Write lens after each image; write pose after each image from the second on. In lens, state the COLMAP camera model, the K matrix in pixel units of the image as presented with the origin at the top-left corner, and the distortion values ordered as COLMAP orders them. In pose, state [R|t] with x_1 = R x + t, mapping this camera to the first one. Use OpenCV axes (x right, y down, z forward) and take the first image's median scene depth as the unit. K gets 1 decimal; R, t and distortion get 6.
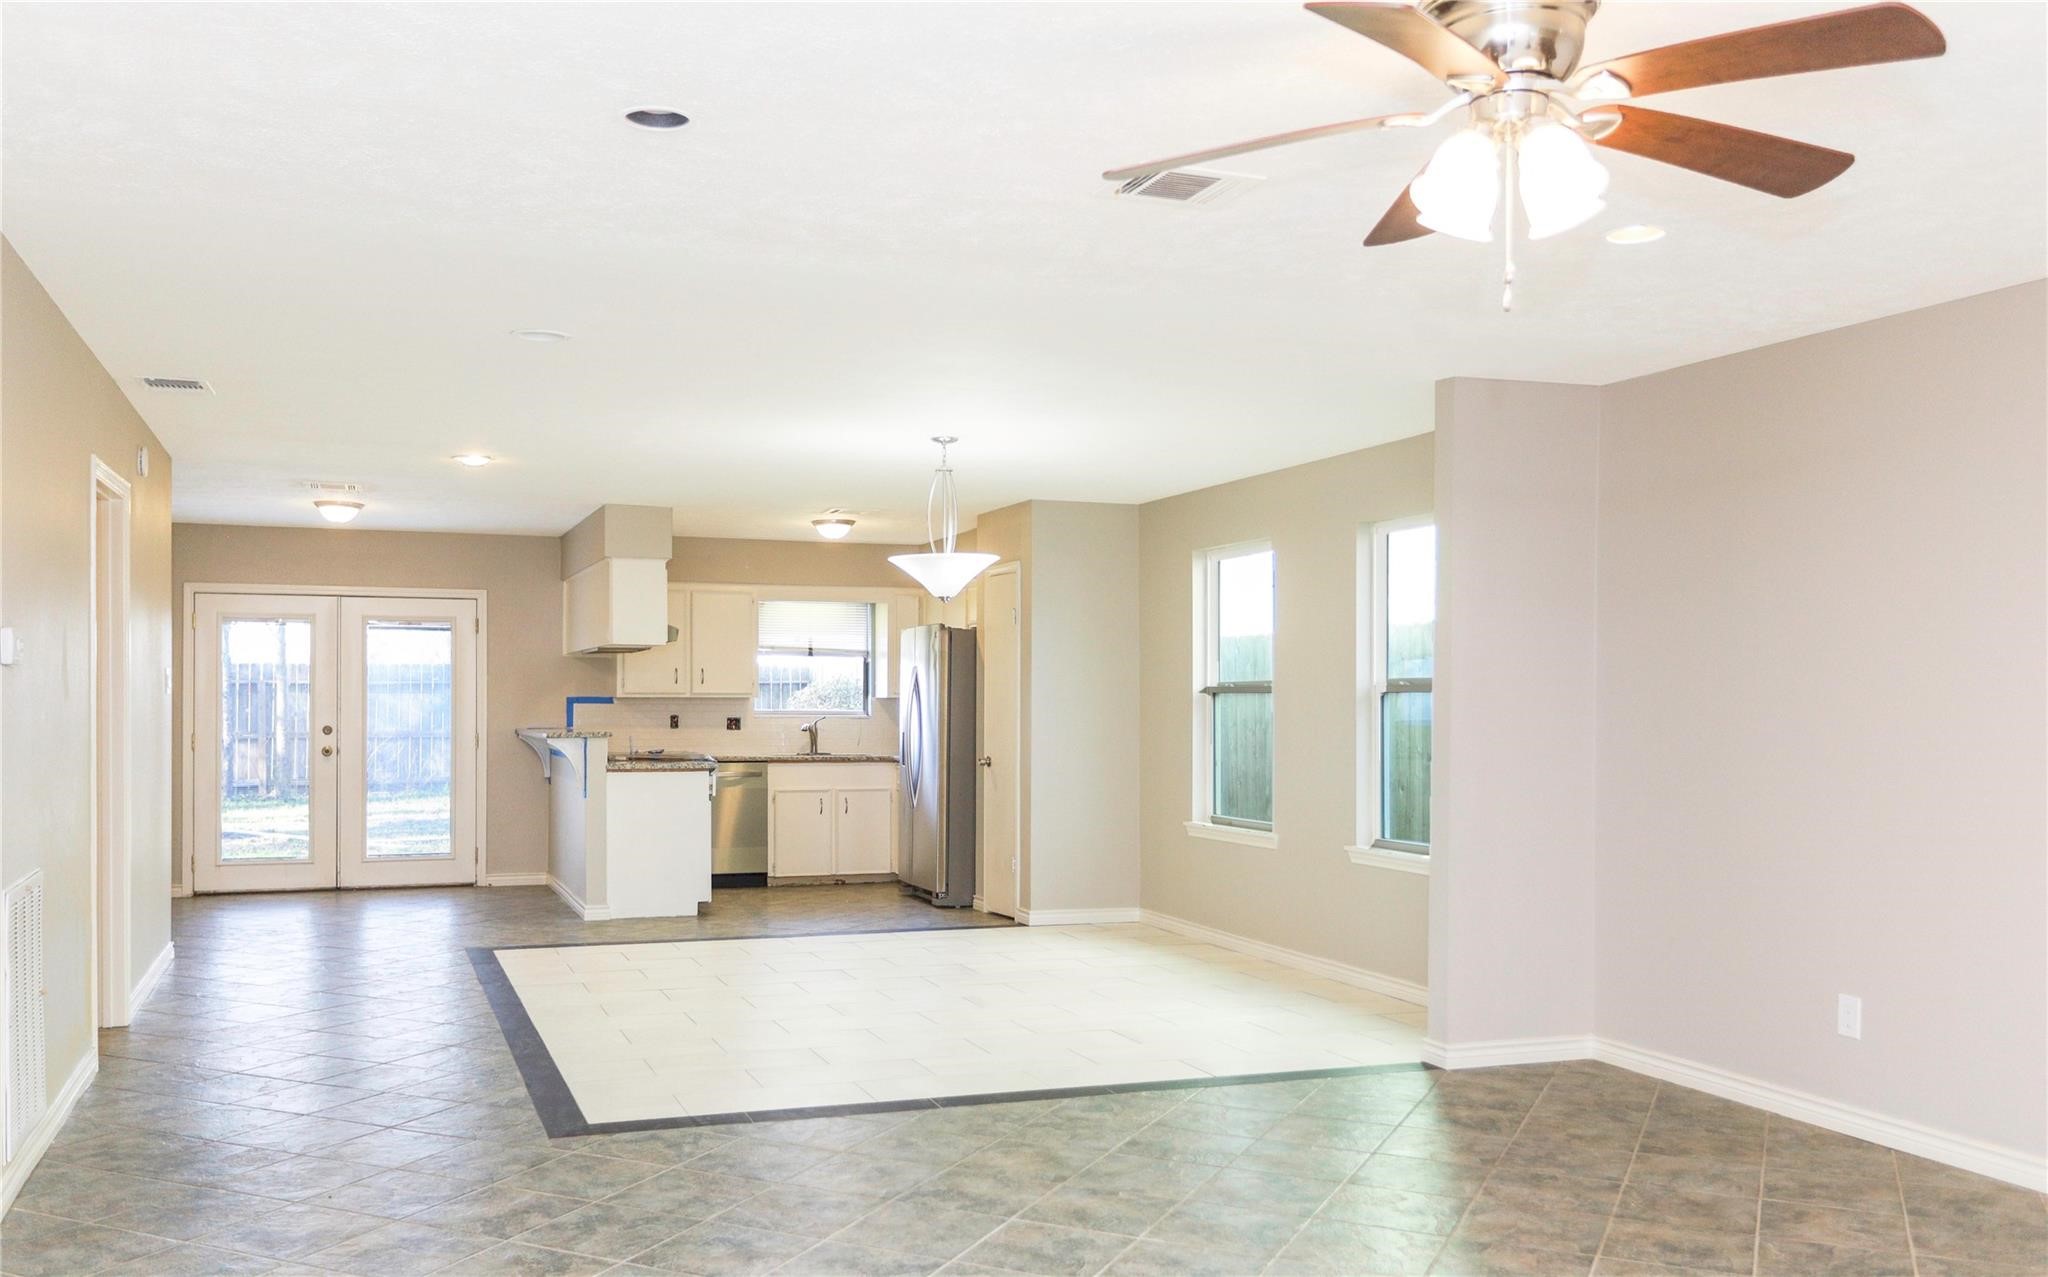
lens RADIAL K [[1804.7, 0, 1009.2], [0, 1804.7, 687.3], [0, 0, 1]] dist [0.037036, -0.004017]
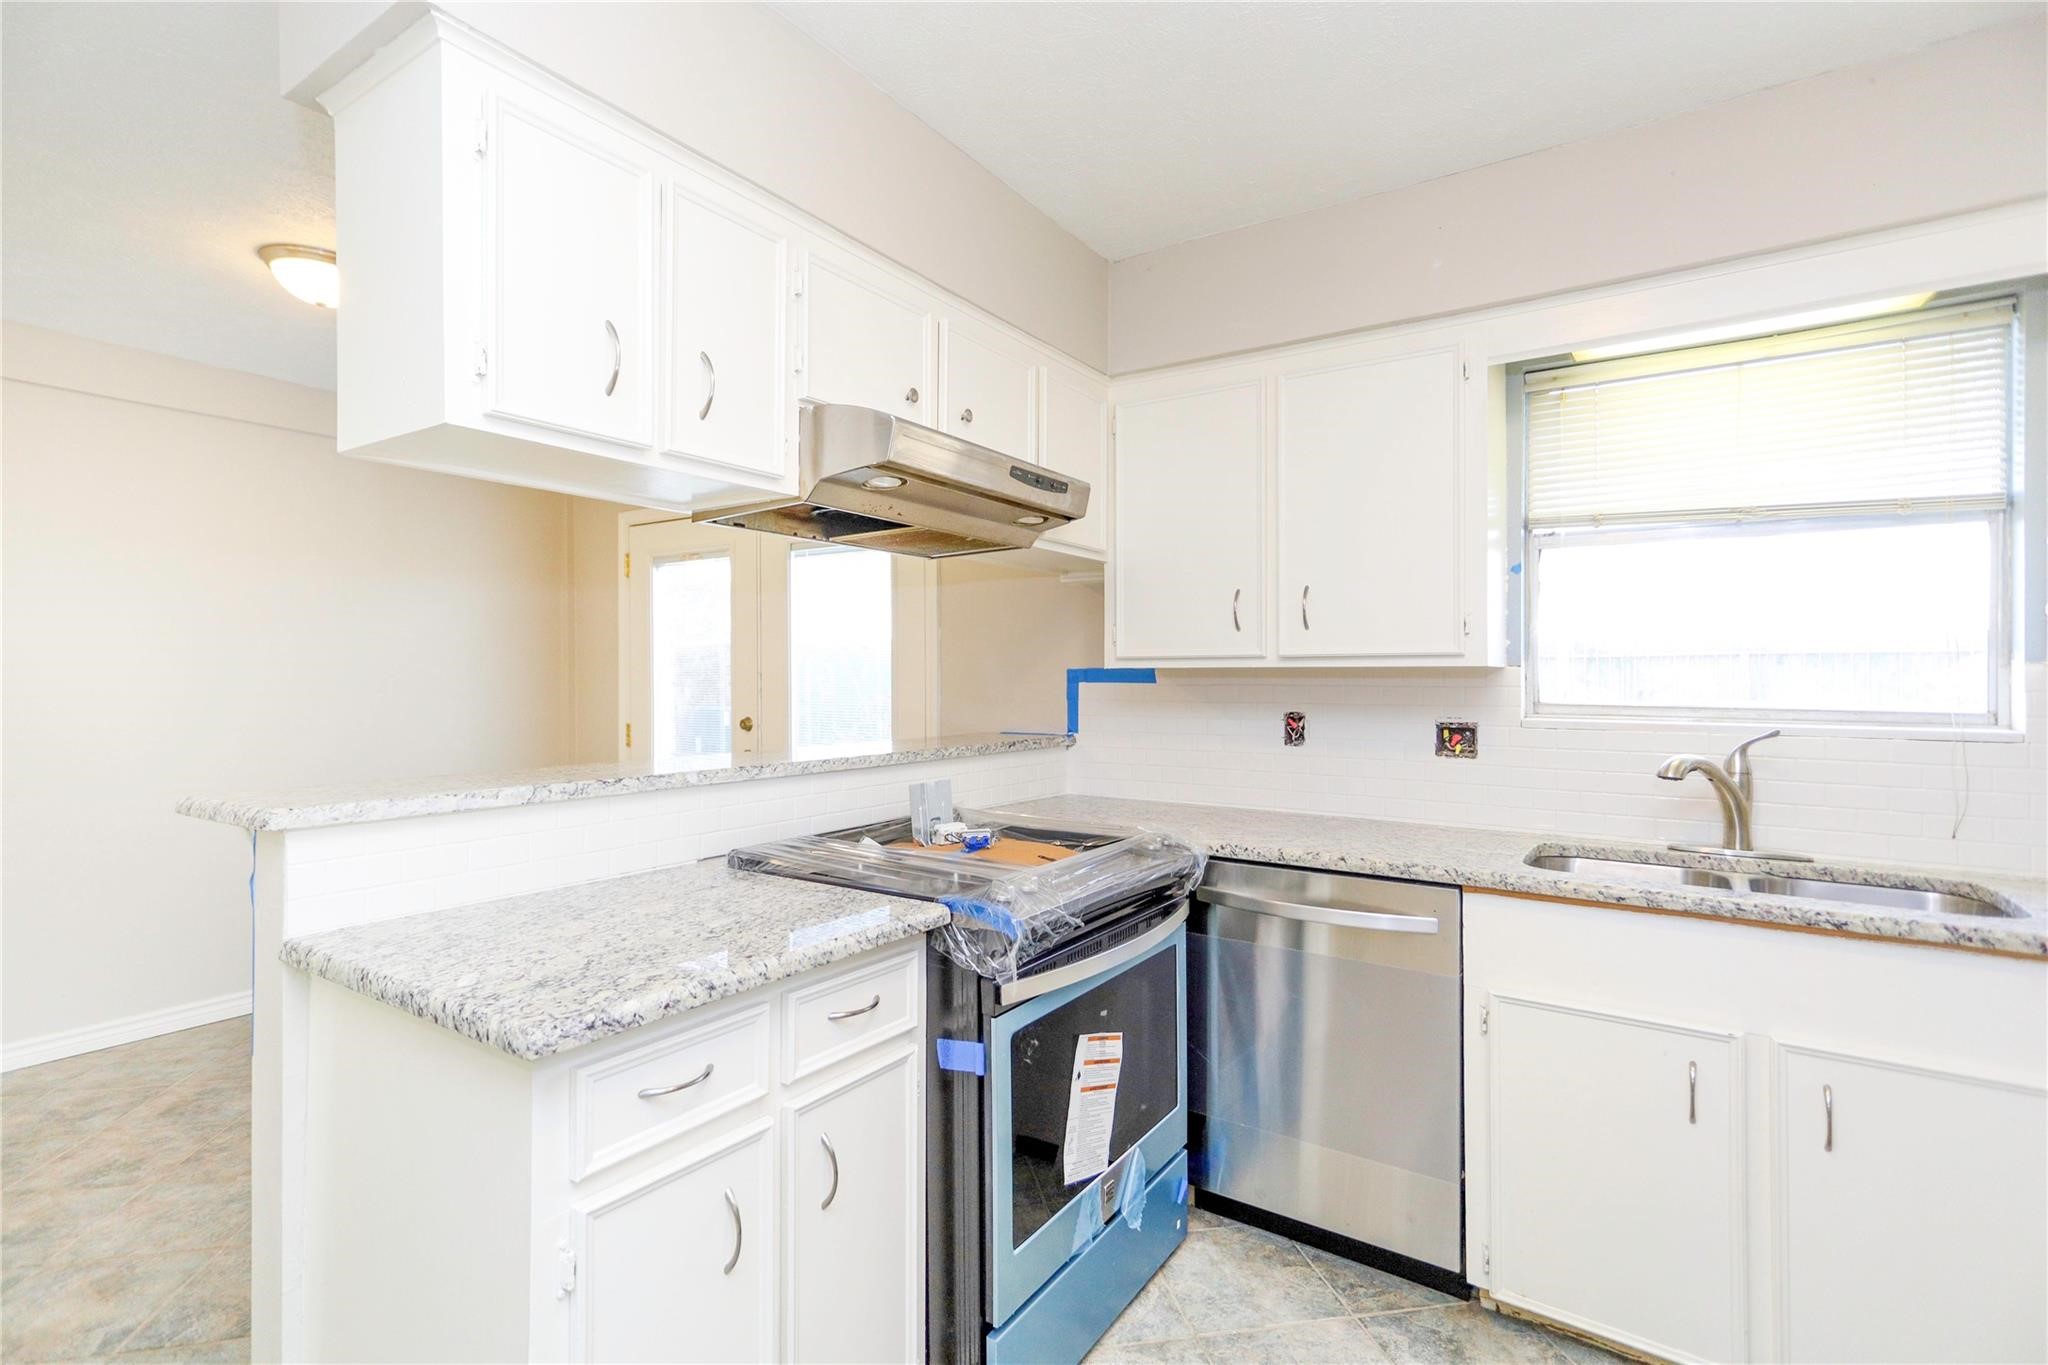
lens RADIAL K [[969.7, 0, 1009.8], [0, 969.7, 680.7], [0, 0, 1]] dist [0.021171, 0.002462]
pose [[0.592727, -0.002808, -0.805399, -0.050827], [0.001093, 0.999996, -0.002682, 0.009239], [0.805403, 0.000710, 0.592727, 0.843357]]
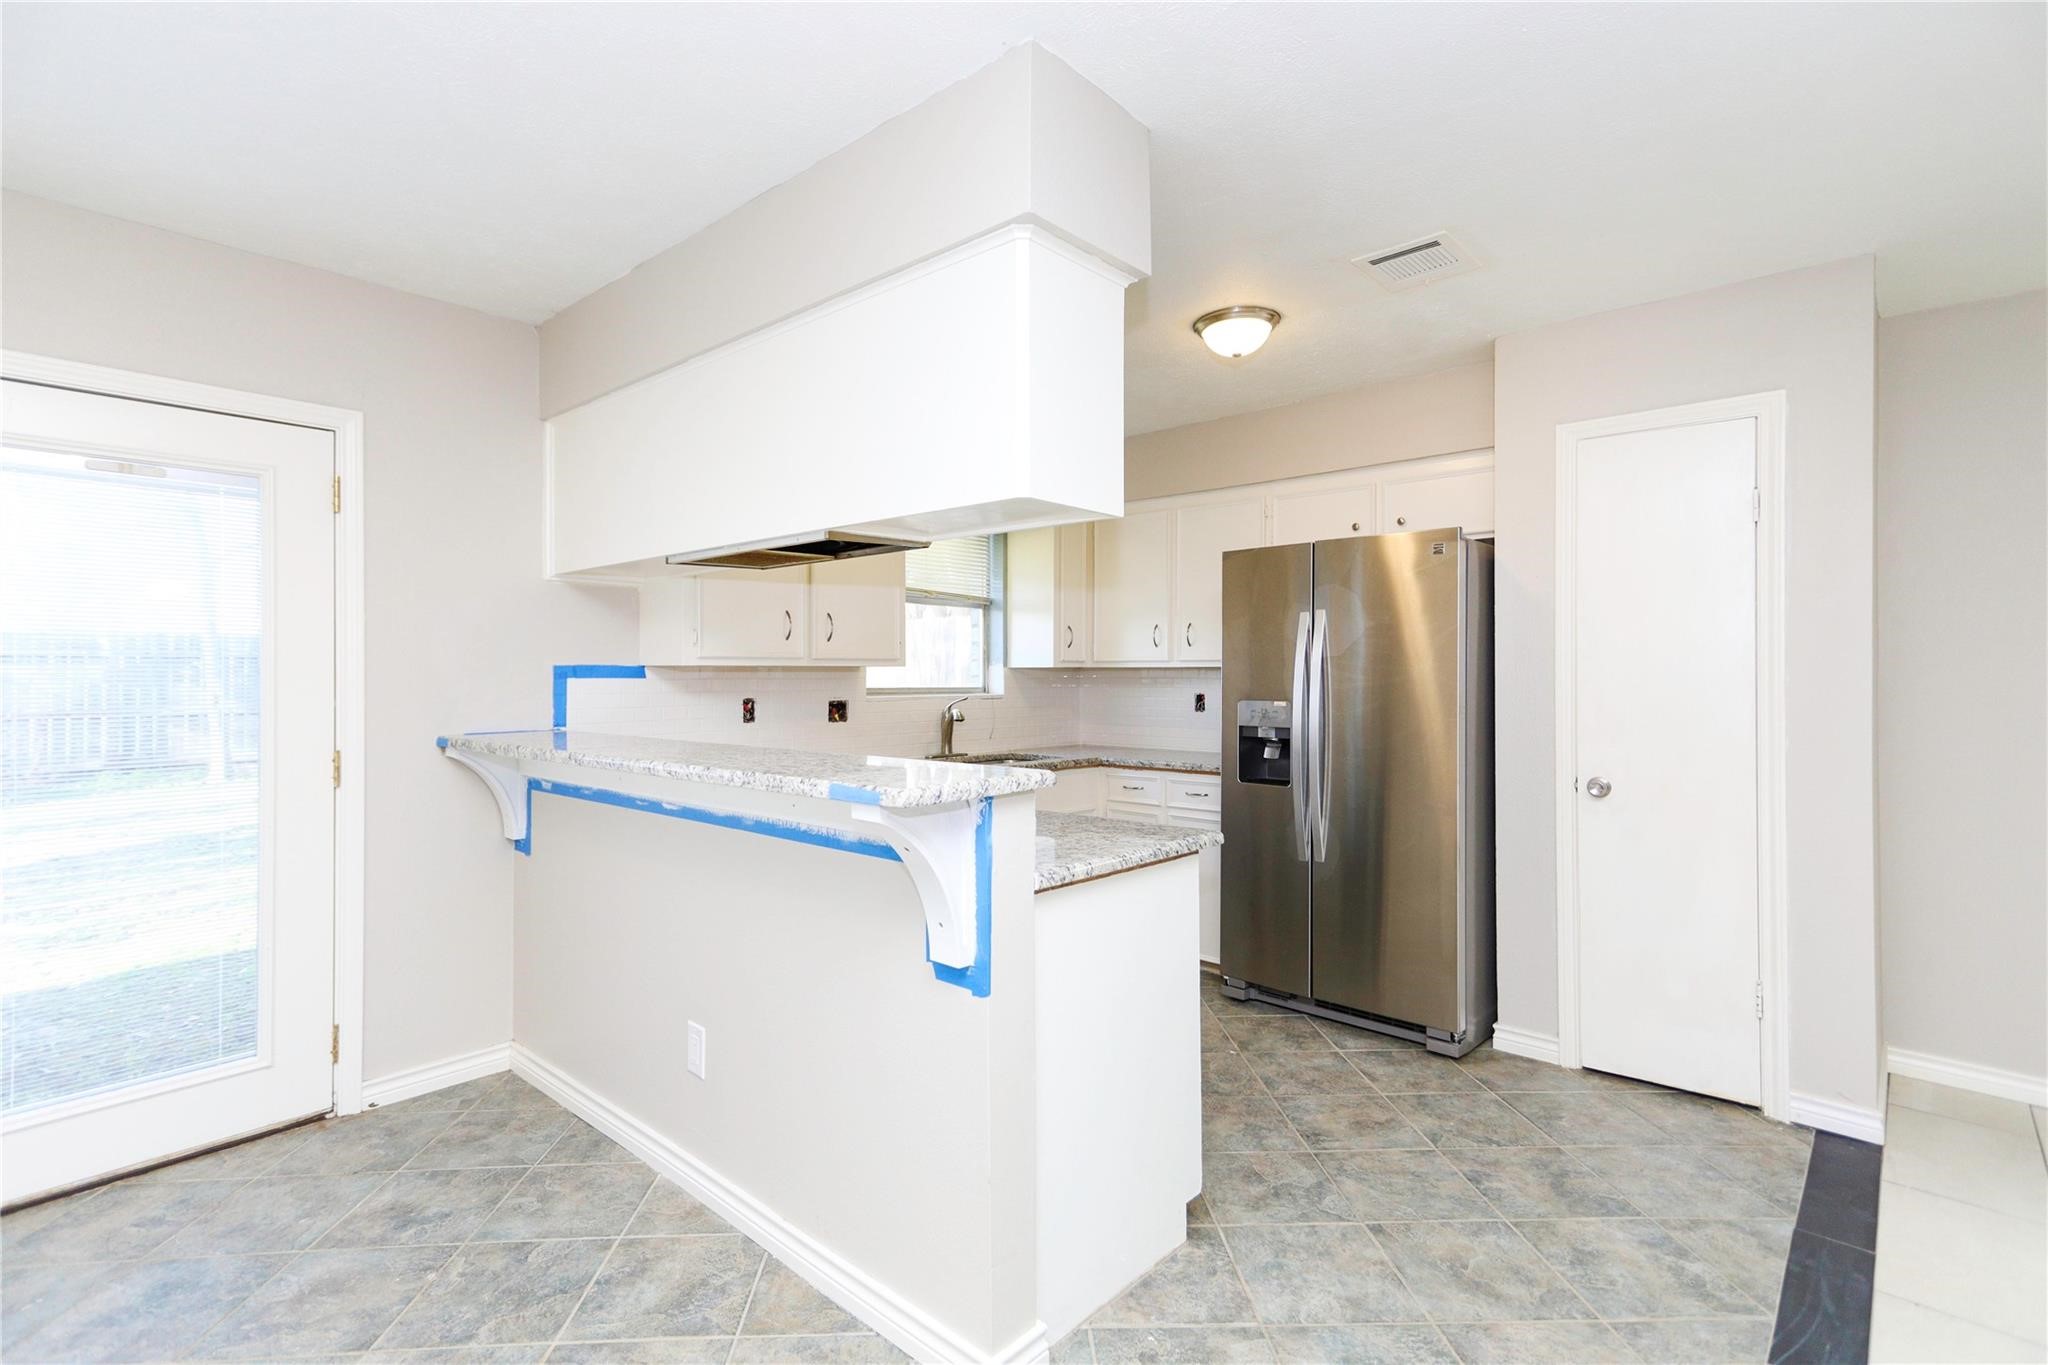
lens RADIAL K [[969.7, 0, 1013.5], [0, 969.7, 673.7], [0, 0, 1]] dist [0.021171, 0.002462]
pose [[0.881427, -0.003357, 0.472309, -0.260530], [-0.001644, 0.999947, 0.010177, 0.004864], [-0.472318, -0.009747, 0.881374, 0.719482]]
